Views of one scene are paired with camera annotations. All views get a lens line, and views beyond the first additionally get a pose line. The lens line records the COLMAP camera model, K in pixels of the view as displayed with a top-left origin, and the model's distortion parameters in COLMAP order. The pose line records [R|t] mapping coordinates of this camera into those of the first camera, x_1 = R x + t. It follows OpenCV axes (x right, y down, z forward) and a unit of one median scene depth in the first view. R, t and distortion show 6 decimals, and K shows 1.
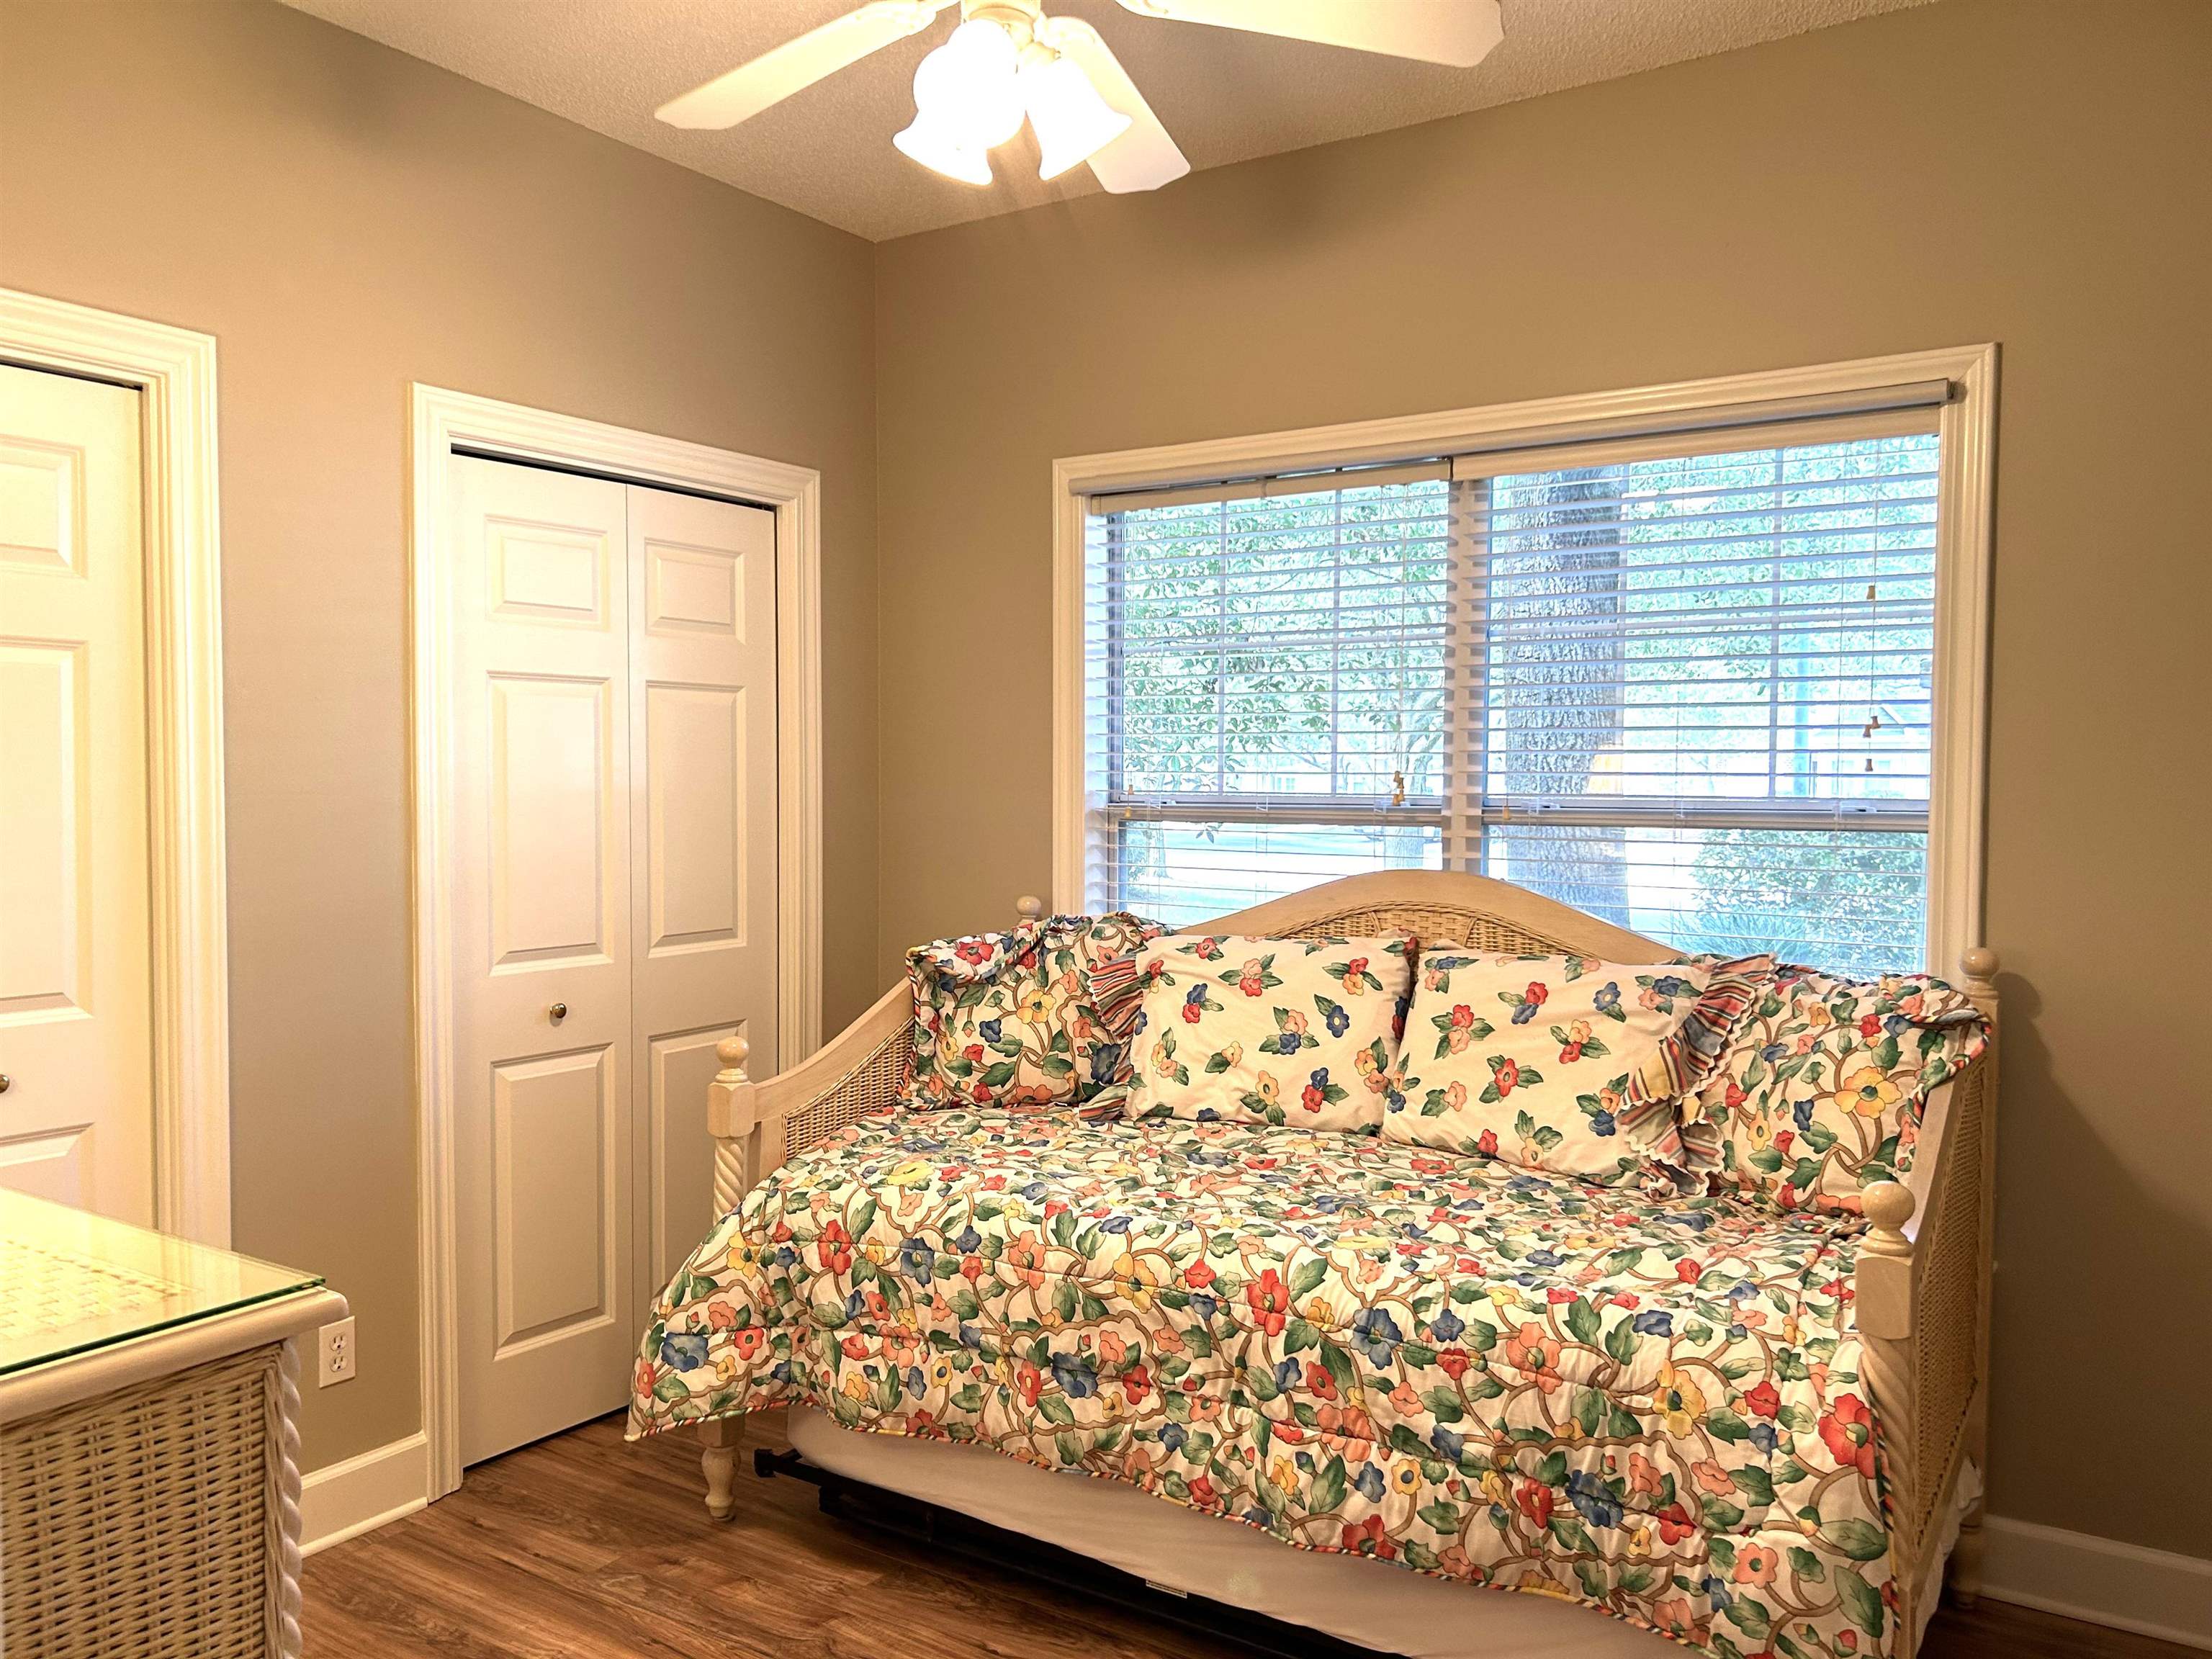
lens RADIAL K [[1665.1, 0, 1108.2], [0, 1665.1, 816.5], [0, 0, 1]] dist [0.055802, -0.069071]
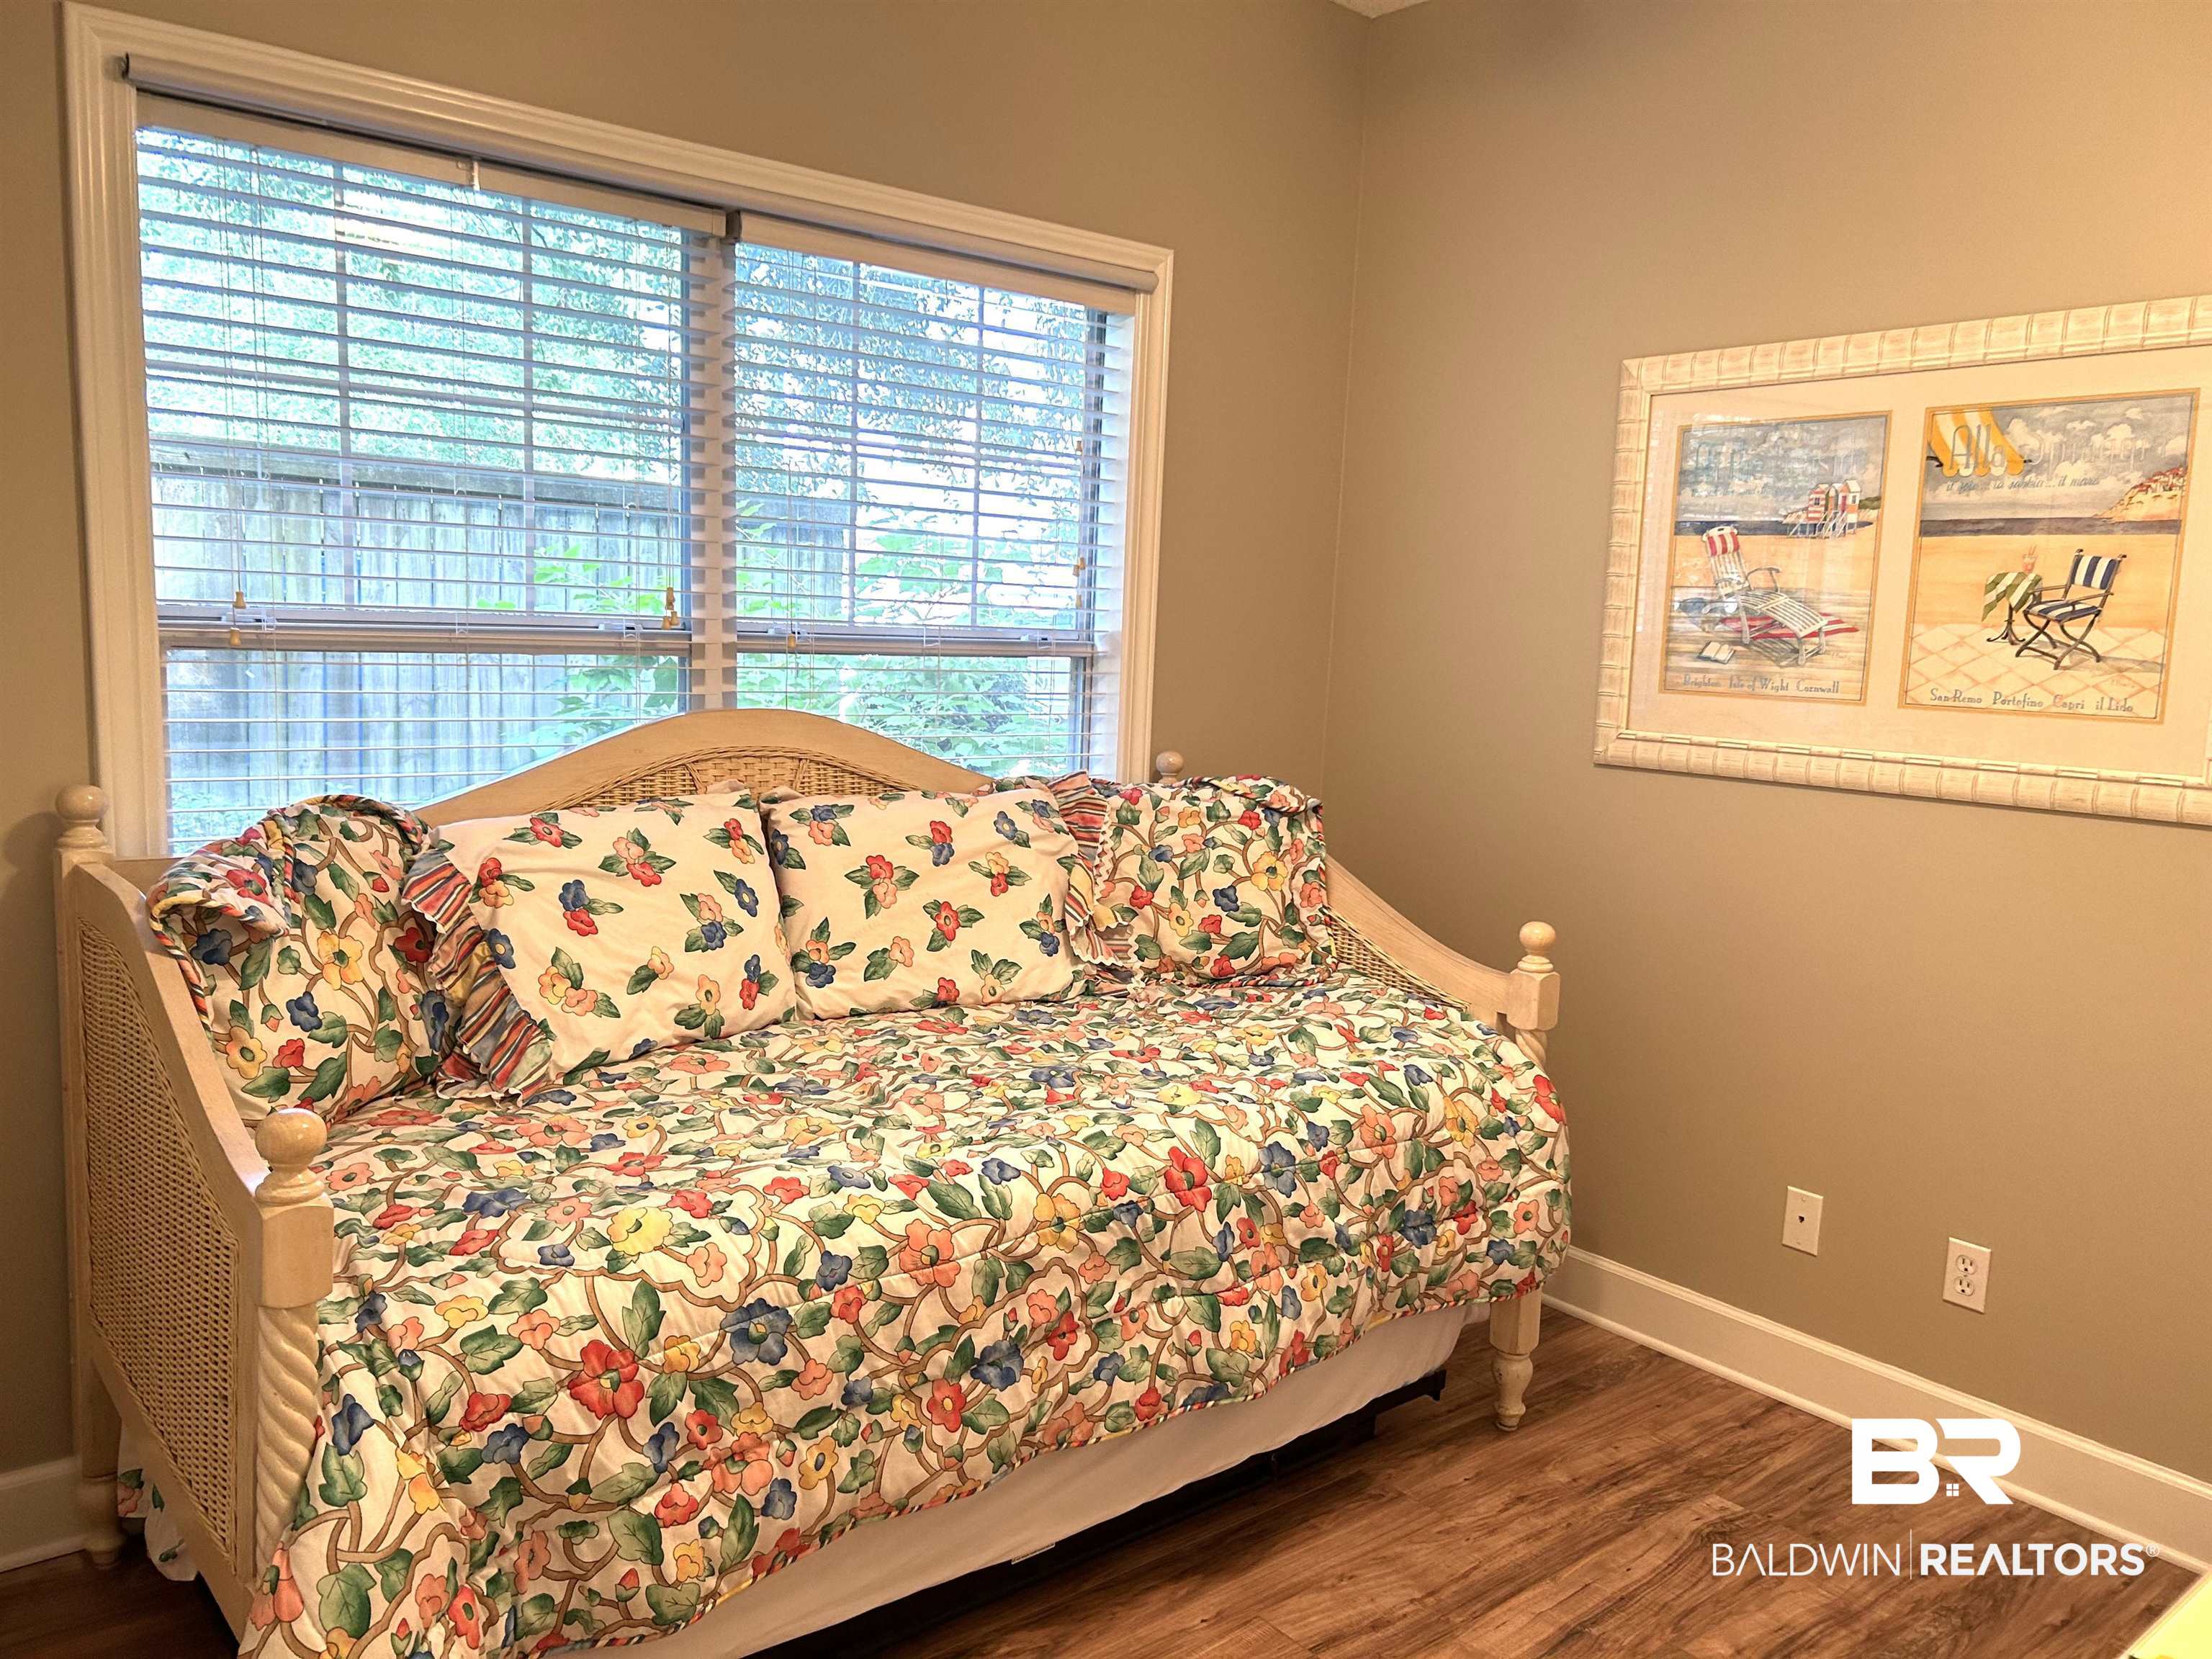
lens RADIAL K [[1665.1, 0, 1123.7], [0, 1665.1, 825.8], [0, 0, 1]] dist [0.055802, -0.069071]
pose [[0.301857, -0.120908, 0.945655, -0.688153], [-0.011560, 0.991388, 0.130445, -0.027595], [-0.953283, -0.050308, 0.297860, 0.671259]]
